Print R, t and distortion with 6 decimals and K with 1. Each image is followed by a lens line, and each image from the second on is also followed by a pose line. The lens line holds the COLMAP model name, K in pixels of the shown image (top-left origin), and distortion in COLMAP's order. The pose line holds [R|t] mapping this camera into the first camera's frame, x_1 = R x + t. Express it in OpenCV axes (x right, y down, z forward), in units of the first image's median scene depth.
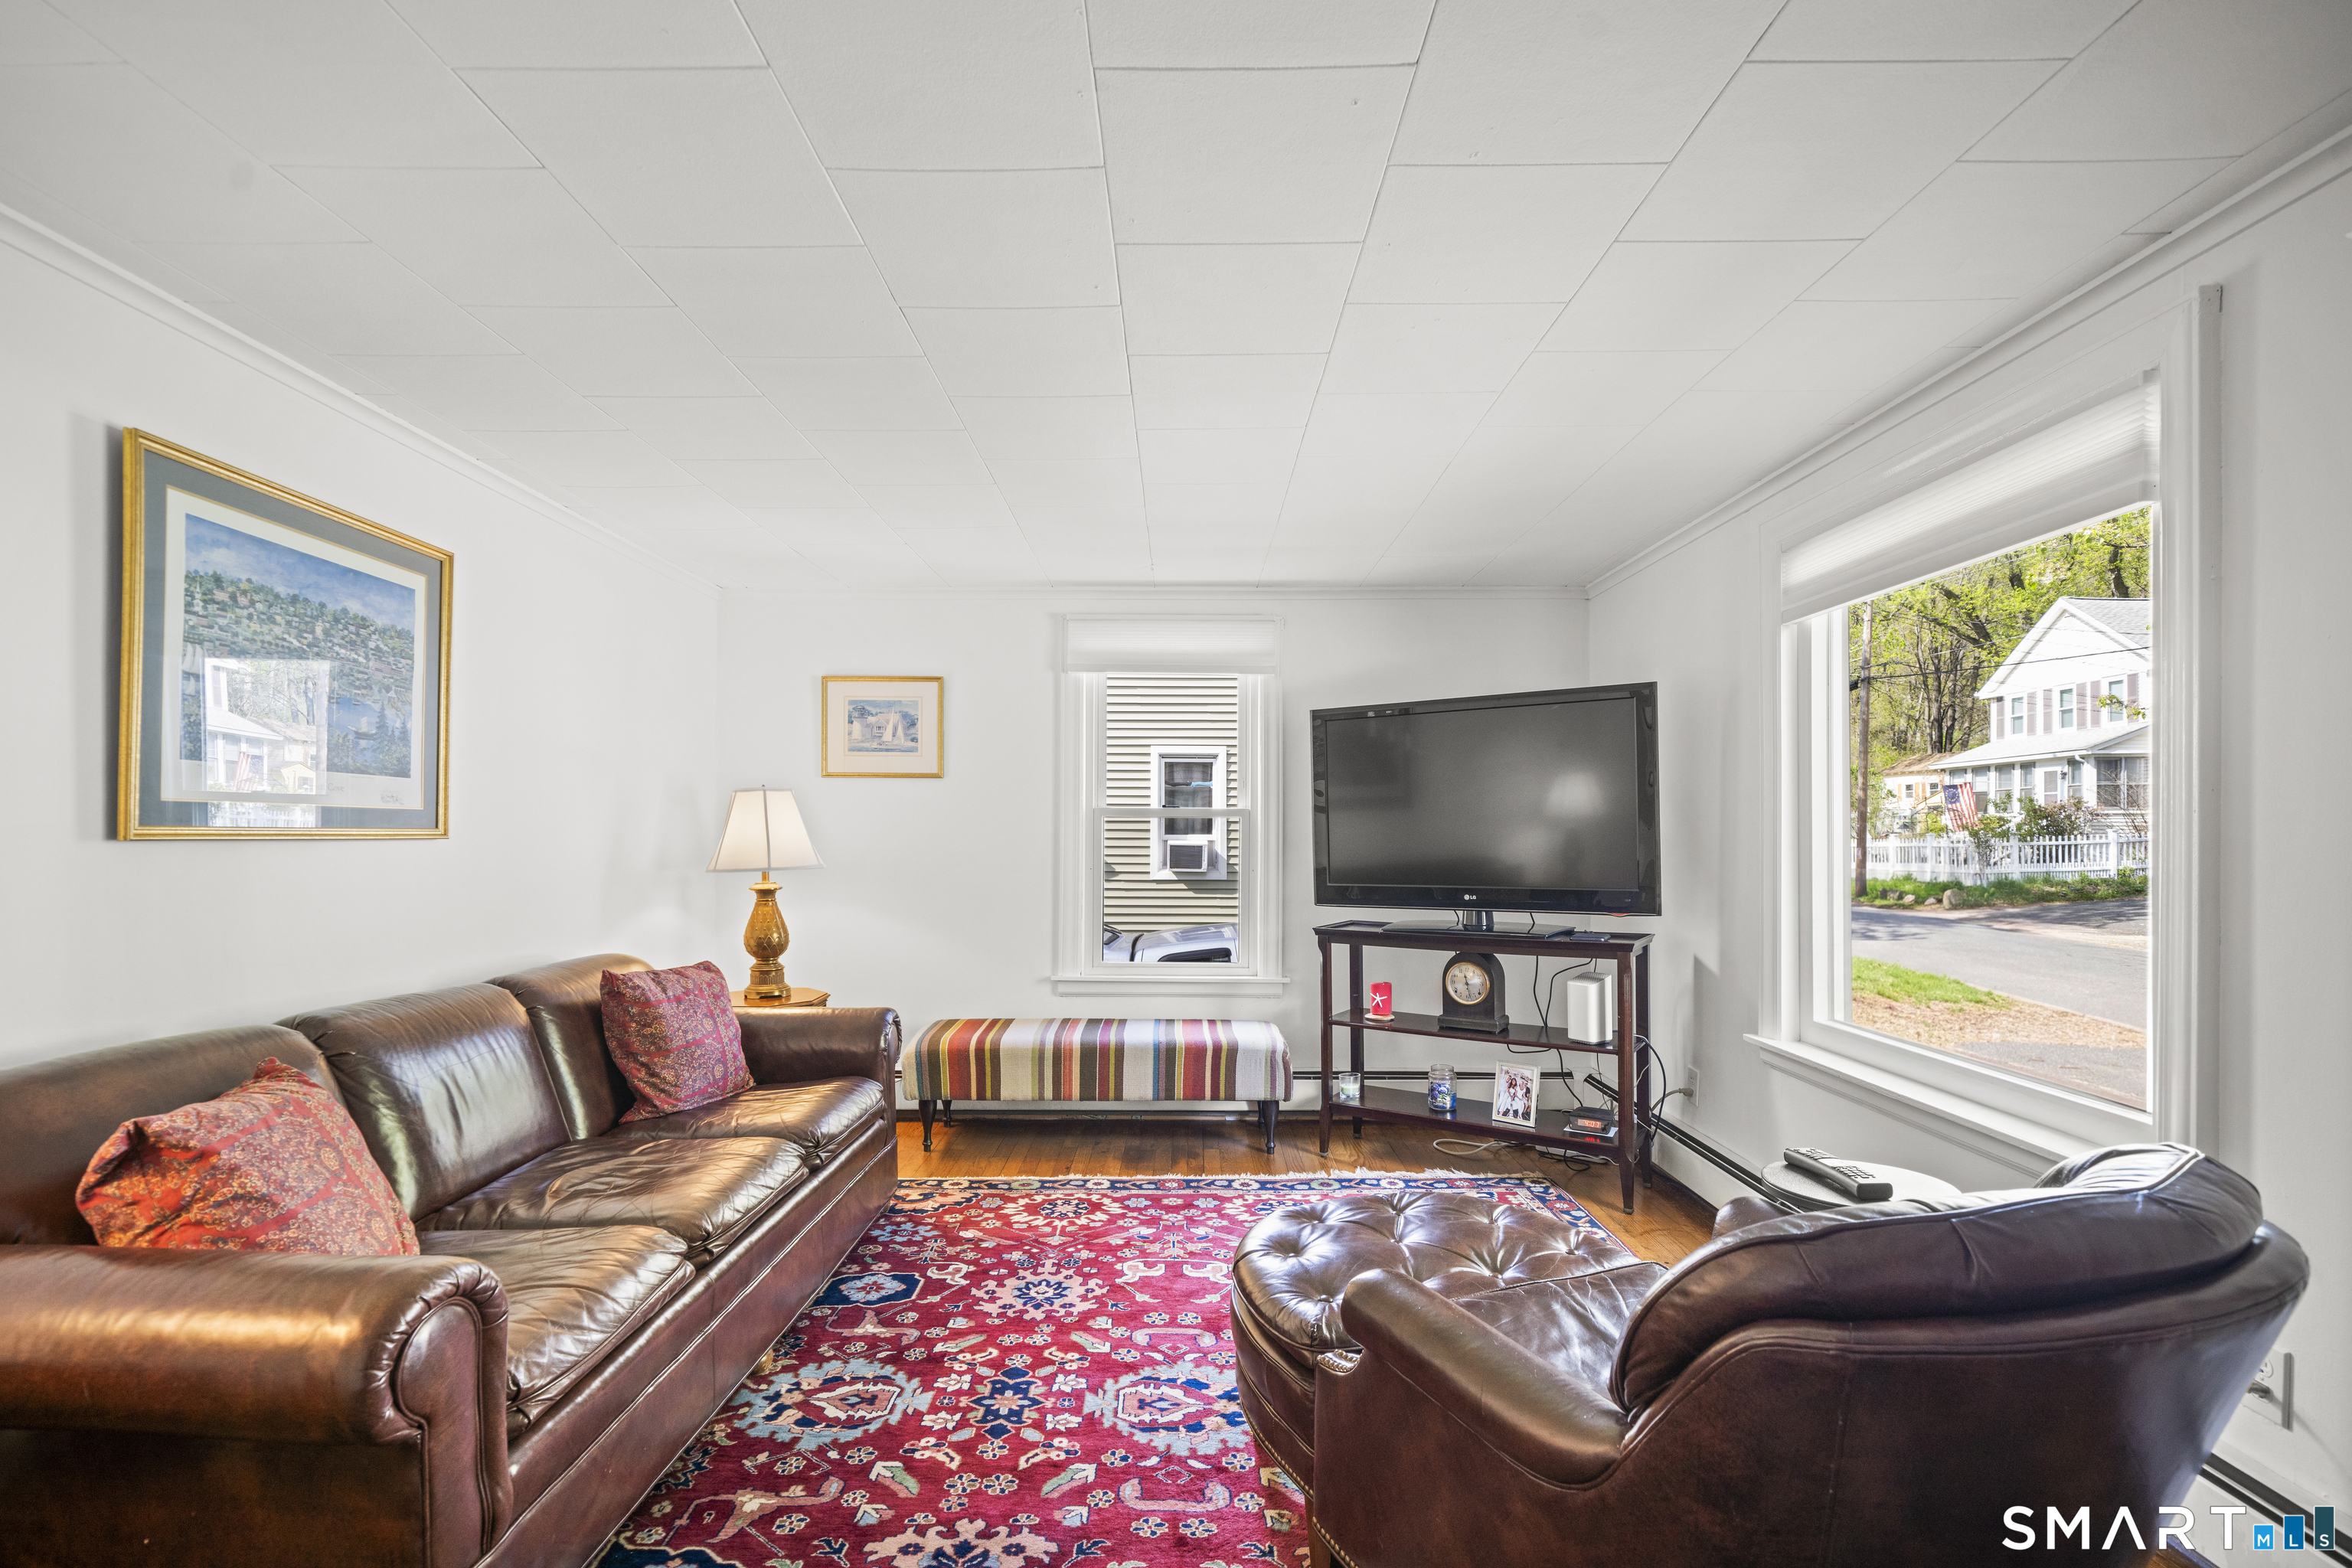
lens RADIAL K [[1070.9, 0, 1166.3], [0, 1070.9, 830.9], [0, 0, 1]] dist [0.000424, 0.000537]
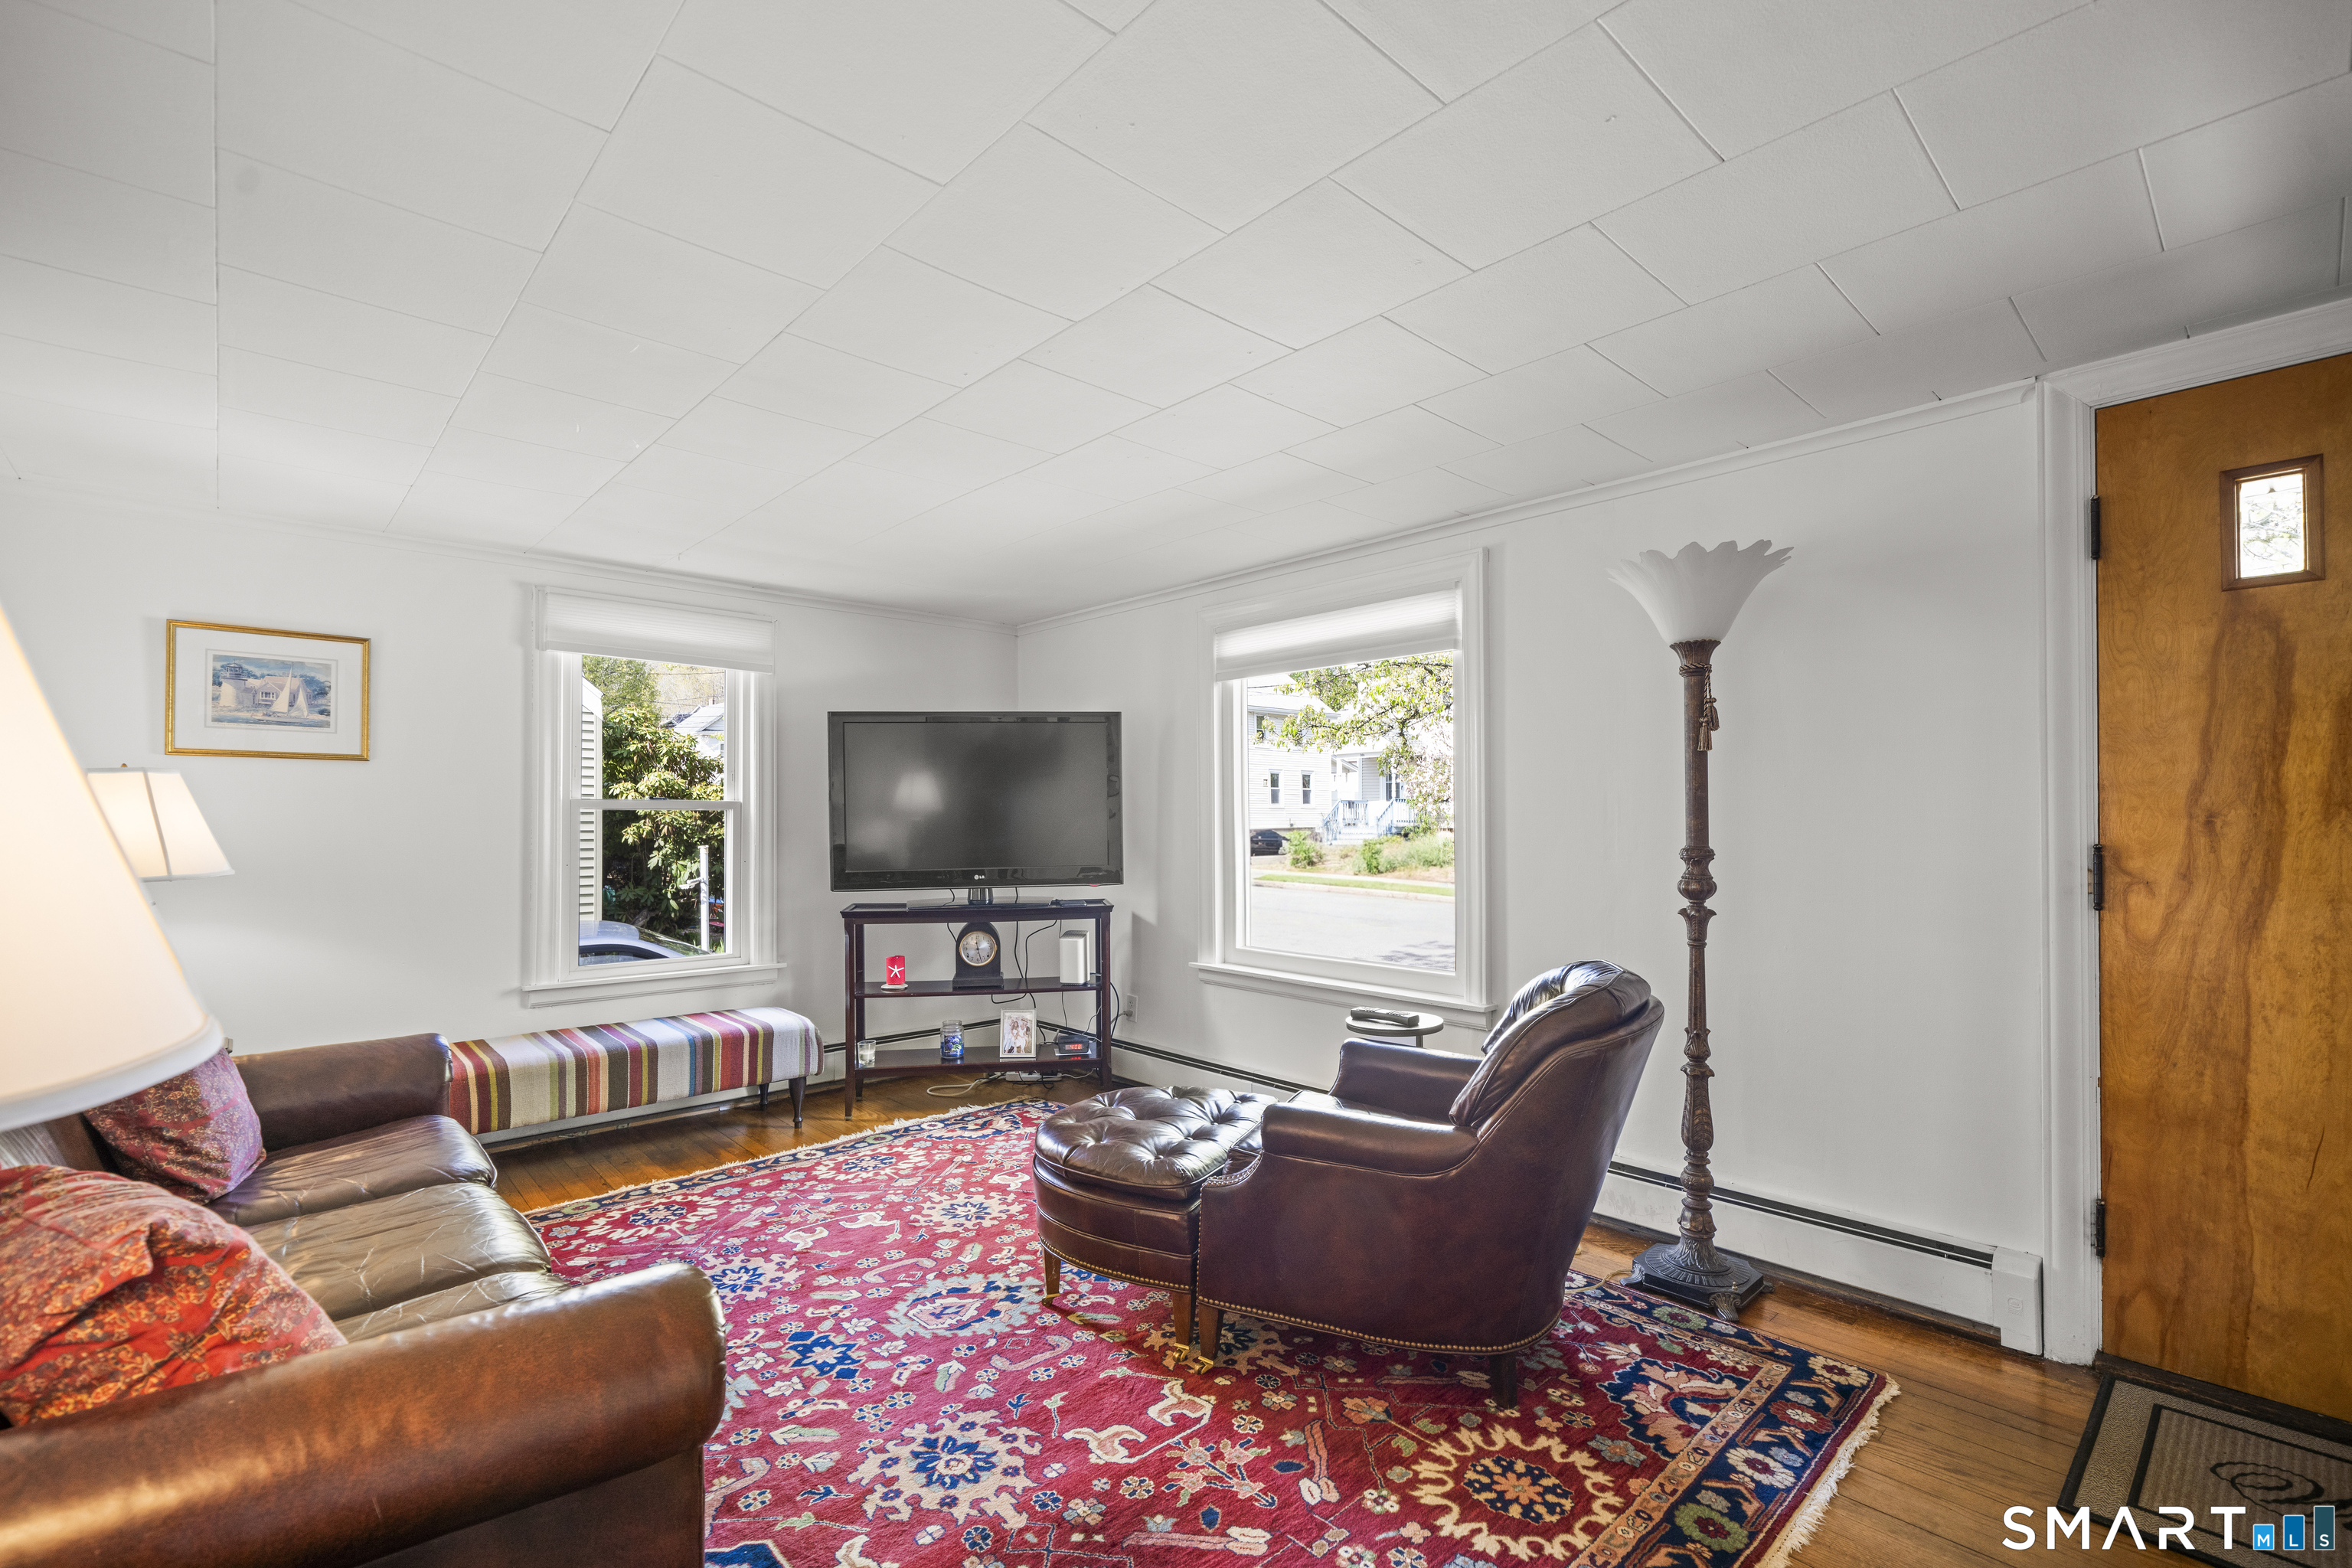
lens RADIAL K [[1042.8, 0, 1160.3], [0, 1042.8, 801.1], [0, 0, 1]] dist [0.000660, 0.000421]
pose [[0.733830, 0.008774, 0.679277, -0.411792], [0.003716, 0.999850, -0.016930, -0.003452], [-0.679323, 0.014948, 0.733687, -0.005590]]
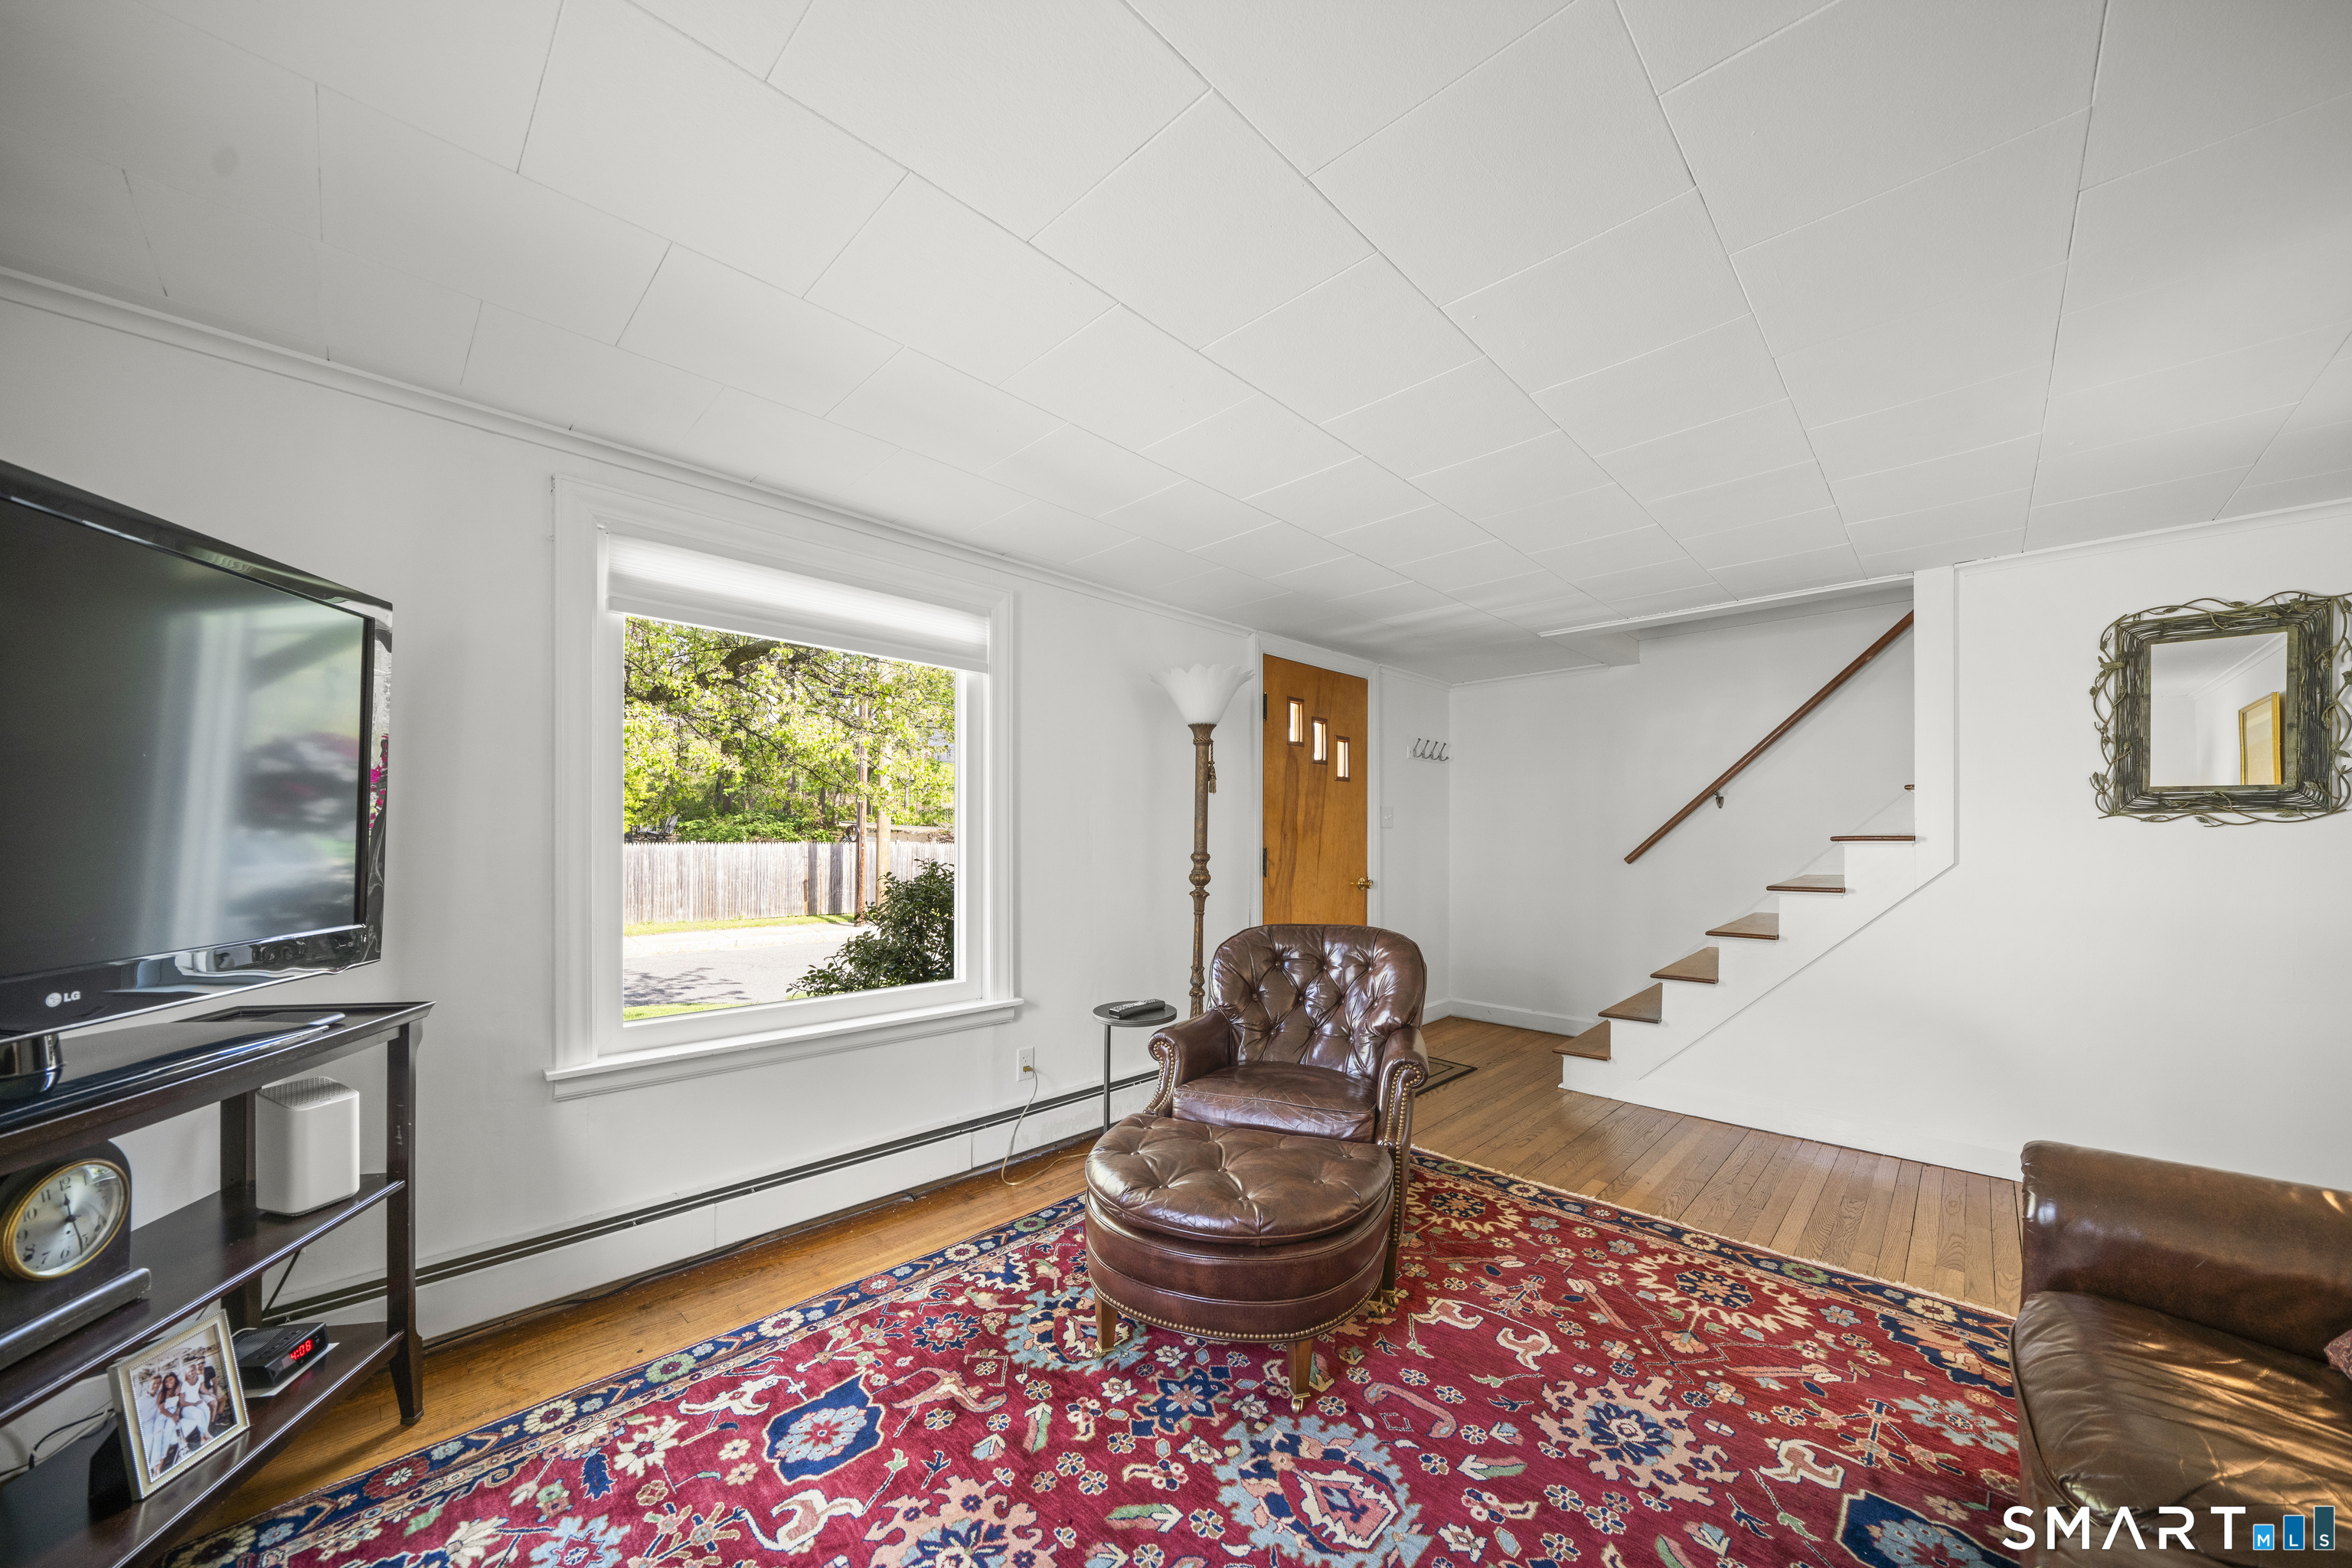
lens RADIAL K [[827.0, 0, 1173.5], [0, 827.0, 832.7], [0, 0, 1]] dist [-0.005117, -0.000153]
pose [[-0.722807, -0.002567, 0.691045, -0.243084], [-0.007389, 0.999965, -0.004014, -0.000179], [-0.691010, -0.008008, -0.722801, 1.047444]]
